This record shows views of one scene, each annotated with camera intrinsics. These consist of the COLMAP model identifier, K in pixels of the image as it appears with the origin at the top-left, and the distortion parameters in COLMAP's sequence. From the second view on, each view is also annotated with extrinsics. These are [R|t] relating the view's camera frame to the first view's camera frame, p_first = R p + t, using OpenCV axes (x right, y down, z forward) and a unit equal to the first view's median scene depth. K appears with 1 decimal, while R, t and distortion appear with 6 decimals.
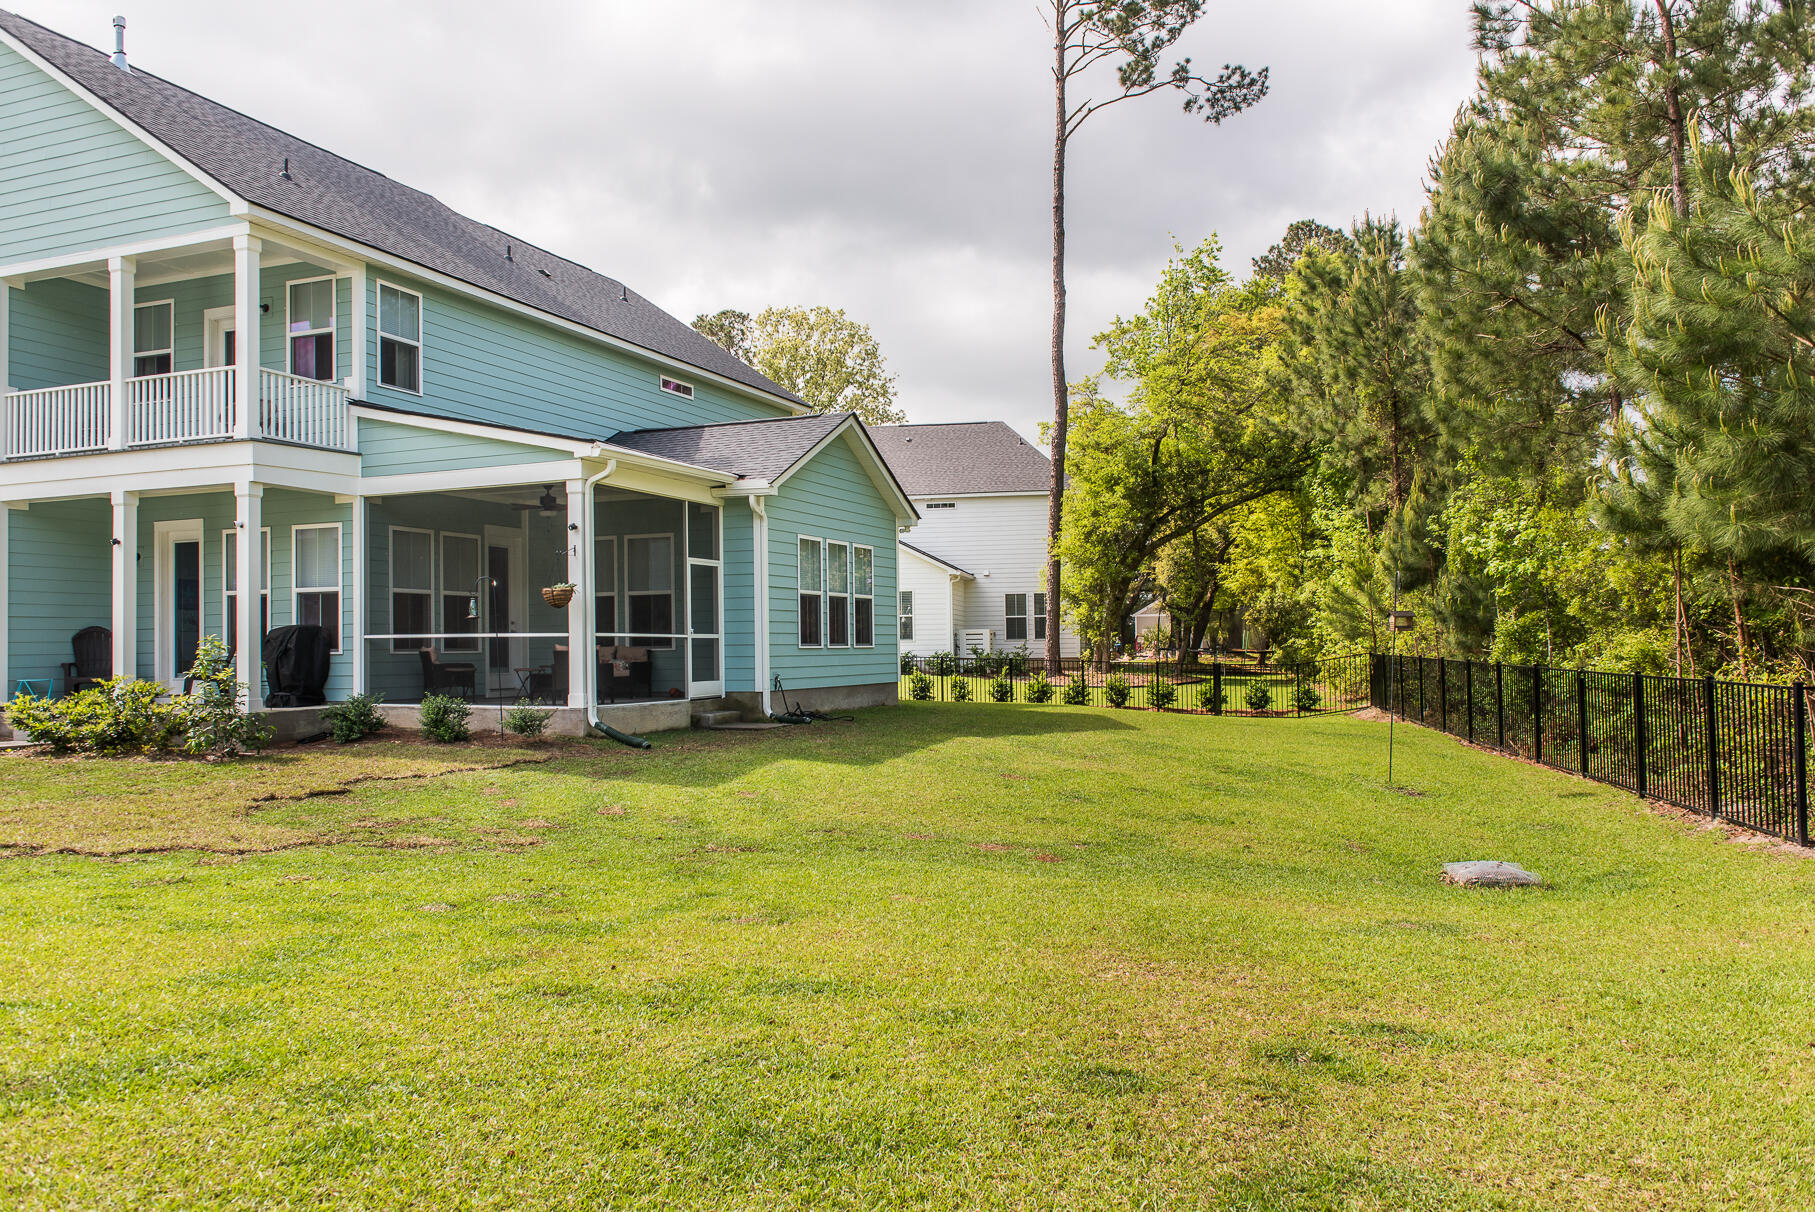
lens RADIAL K [[1362.9, 0, 906.8], [0, 1362.9, 617.0], [0, 0, 1]] dist [0.003261, -0.008593]
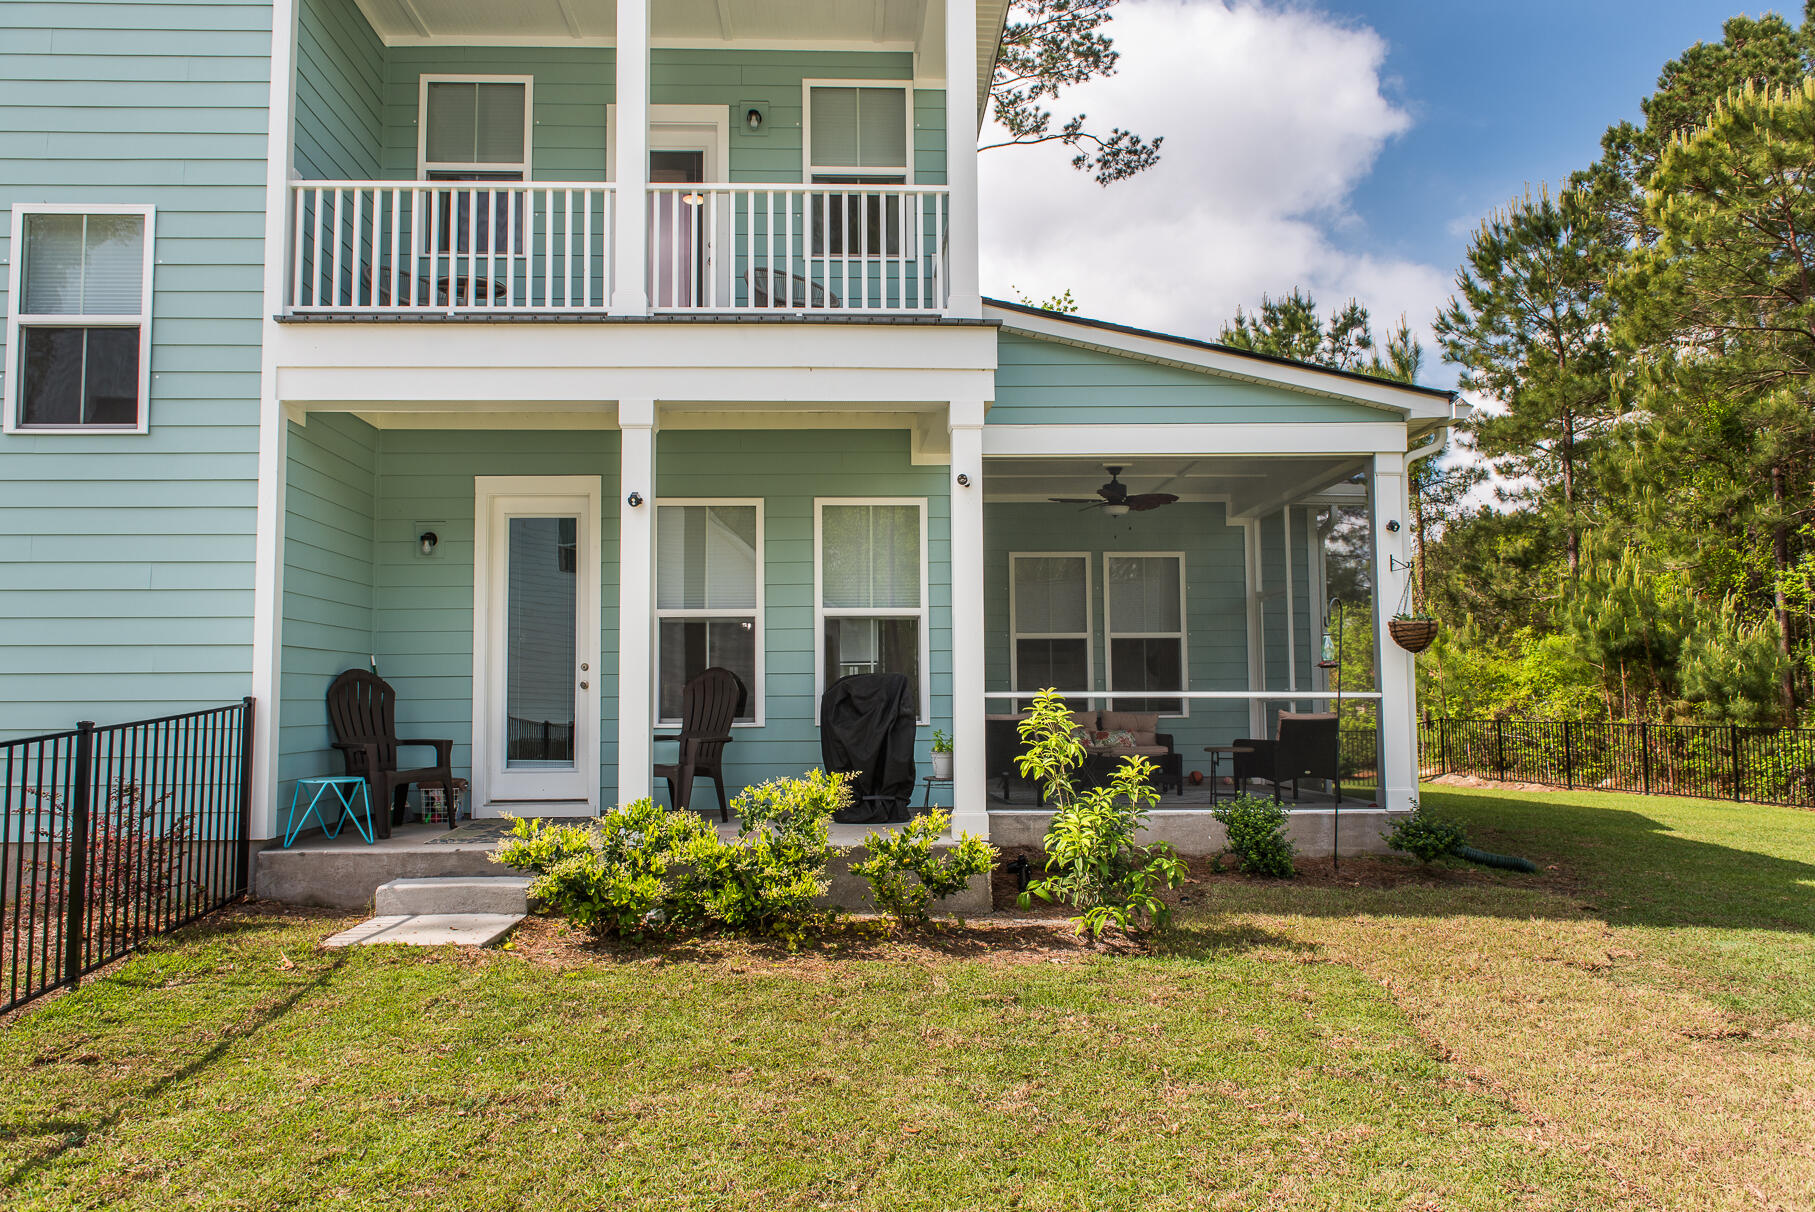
lens RADIAL K [[1283.2, 0, 899.7], [0, 1283.2, 605.7], [0, 0, 1]] dist [-0.003263, -0.001774]
pose [[0.909433, 0.036609, 0.414236, -0.619620], [-0.012508, 0.998075, -0.060745, 0.009663], [-0.415662, 0.050063, 0.908140, 0.486884]]
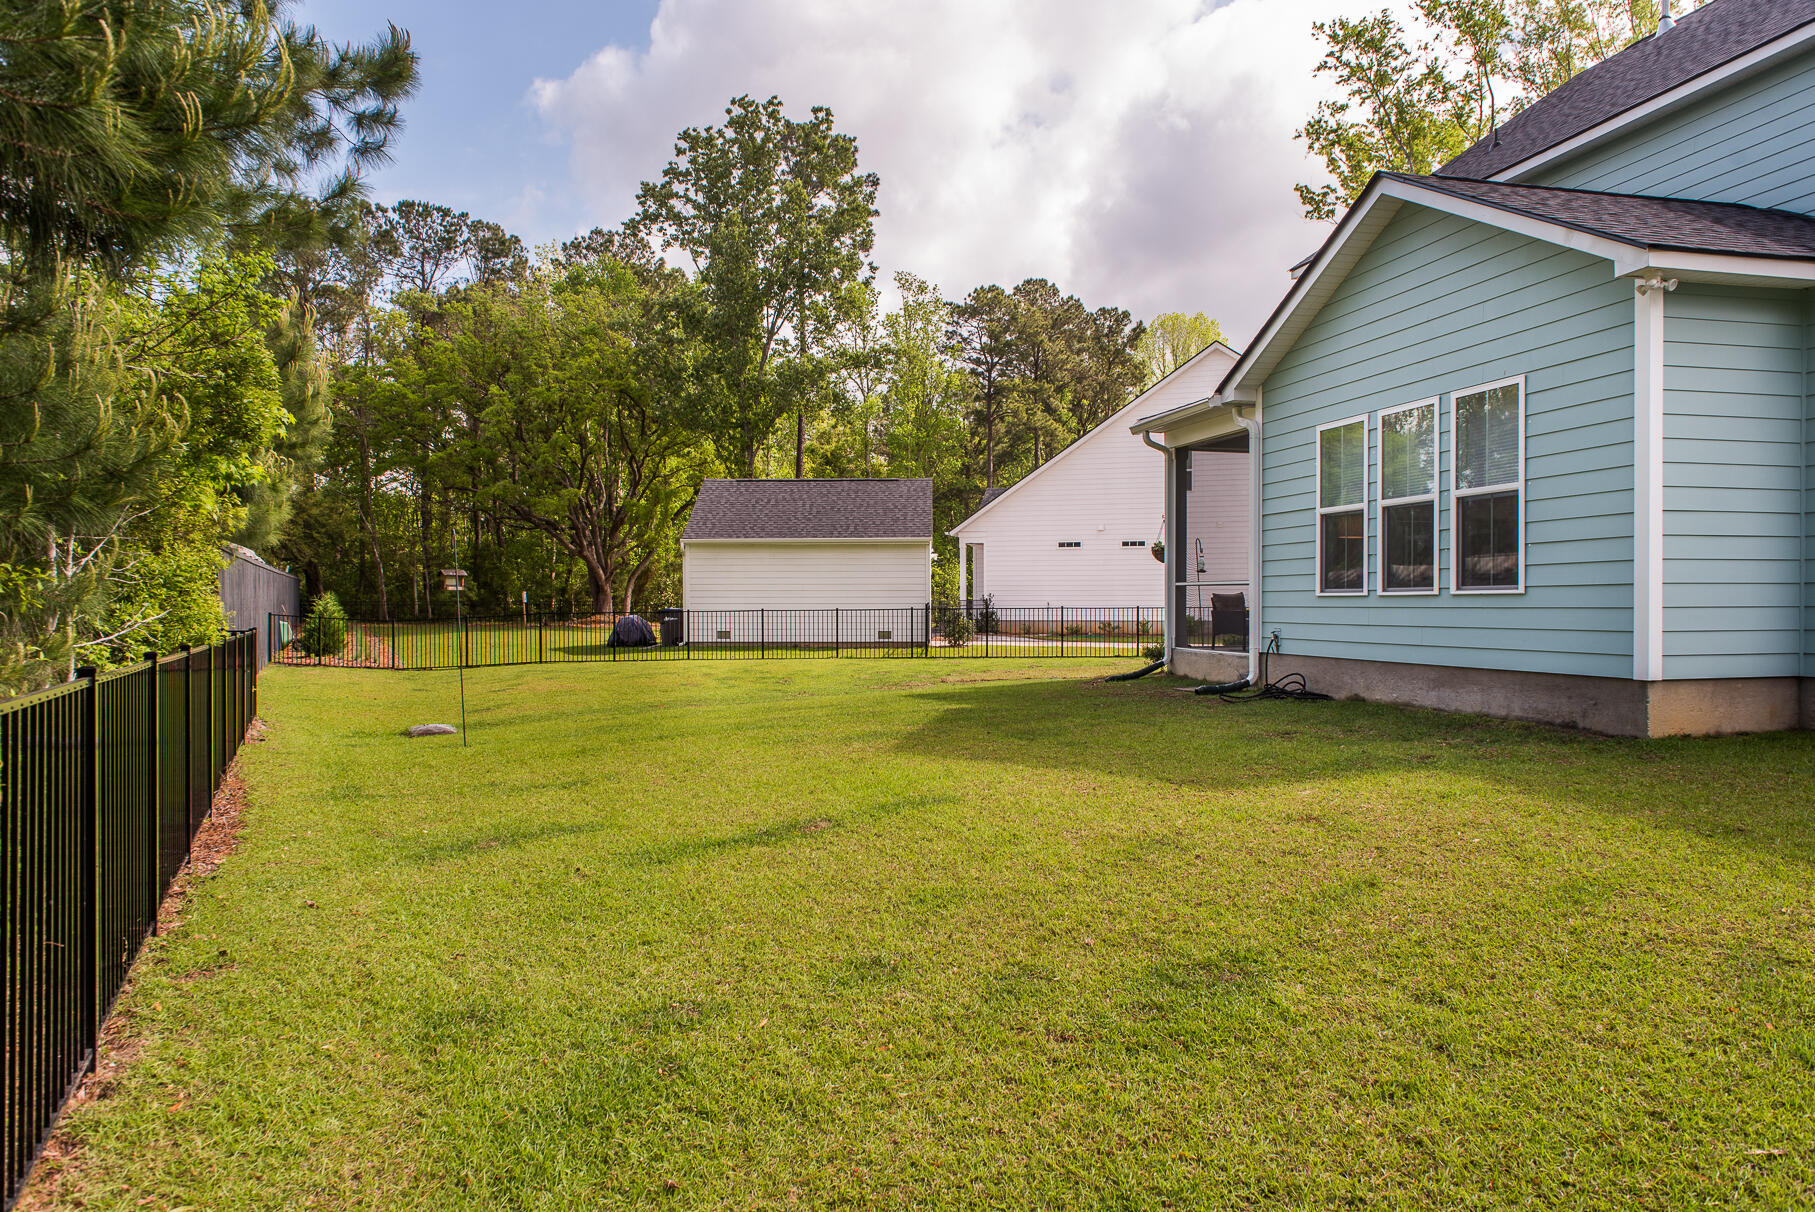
lens RADIAL K [[1230.2, 0, 907.5], [0, 1230.2, 606.0], [0, 0, 1]] dist [0.007958, 0.001732]
pose [[-0.809400, 0.012584, -0.587122, 0.478564], [0.024878, 0.999608, -0.012871, 0.033631], [0.586730, -0.025024, -0.809396, 1.497797]]
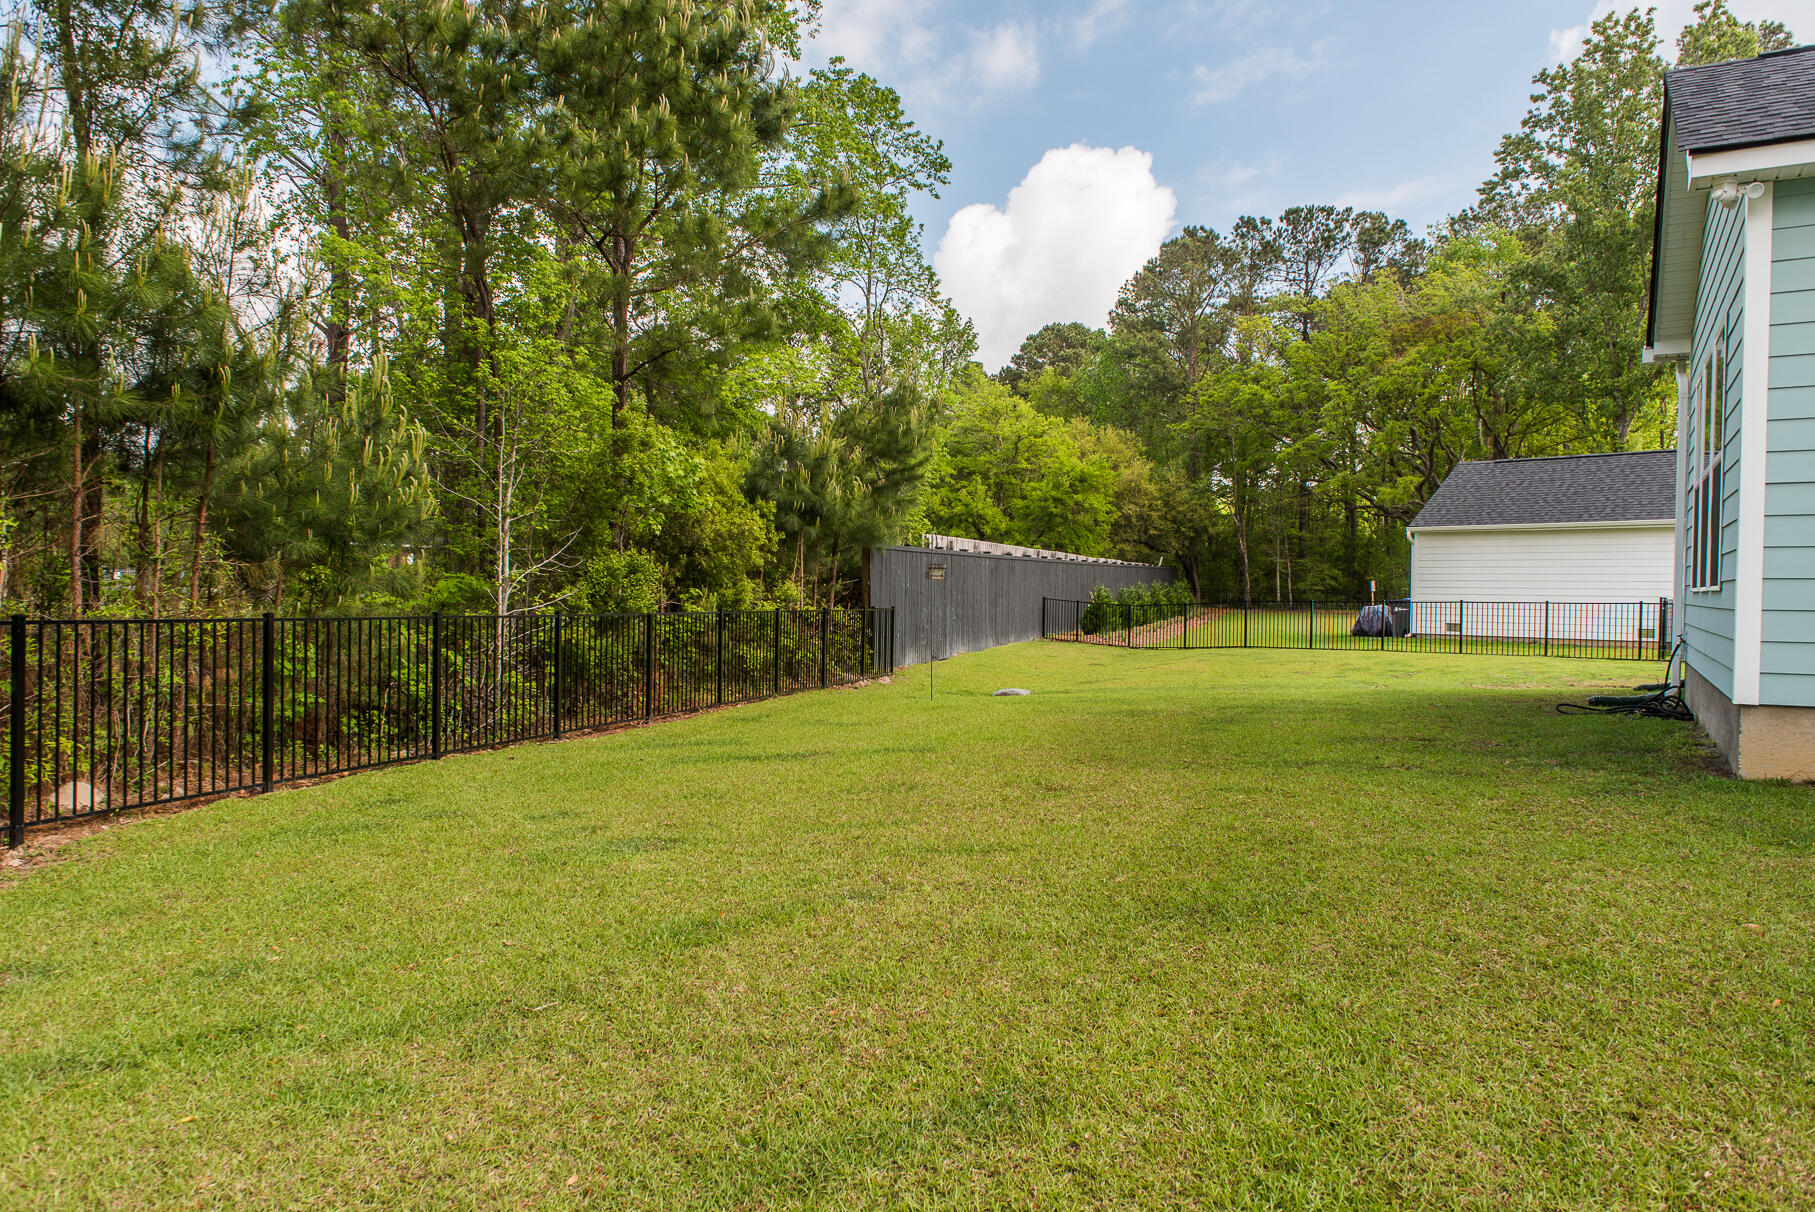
lens RADIAL K [[1251.1, 0, 907.5], [0, 1251.1, 606.0], [0, 0, 1]] dist [0.009711, 0.004066]
pose [[-0.987150, -0.000910, 0.159794, 0.175034], [-0.002904, 0.999921, -0.012247, 0.038667], [-0.159770, -0.012554, -0.987074, 1.676114]]
